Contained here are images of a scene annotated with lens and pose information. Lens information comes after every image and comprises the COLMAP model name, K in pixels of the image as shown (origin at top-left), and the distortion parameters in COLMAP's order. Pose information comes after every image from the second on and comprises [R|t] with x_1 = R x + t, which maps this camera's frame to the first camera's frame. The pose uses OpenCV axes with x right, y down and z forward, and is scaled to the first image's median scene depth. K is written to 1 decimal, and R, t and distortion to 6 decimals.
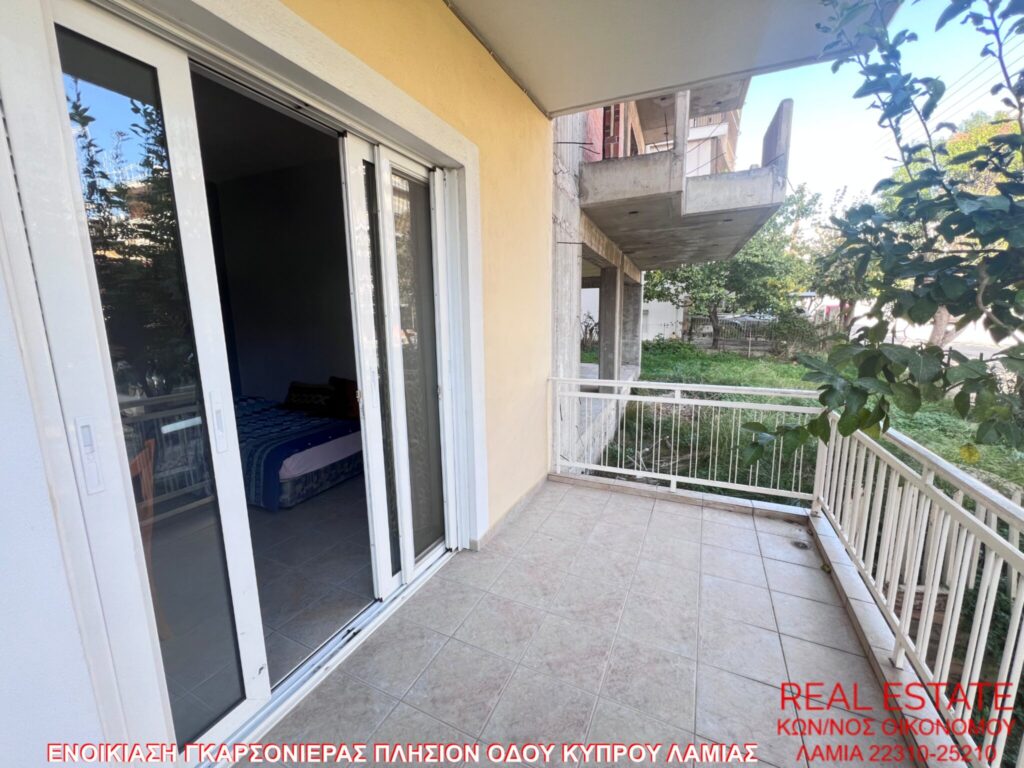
lens RADIAL K [[410.0, 0, 511.0], [0, 410.0, 384.8], [0, 0, 1]] dist [-0.002087, 0.000117]
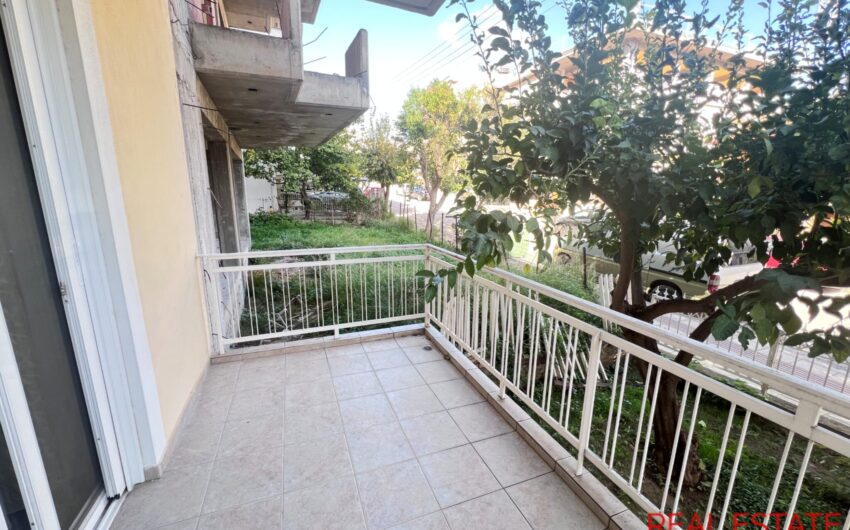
lens RADIAL K [[343.3, 0, 424.0], [0, 343.3, 265.2], [0, 0, 1]] dist [0.004648, 0.000288]
pose [[0.684155, -0.130892, 0.717495, -0.078987], [0.100705, 0.991295, 0.084816, -0.006821], [-0.722351, 0.014228, 0.691381, 0.074424]]
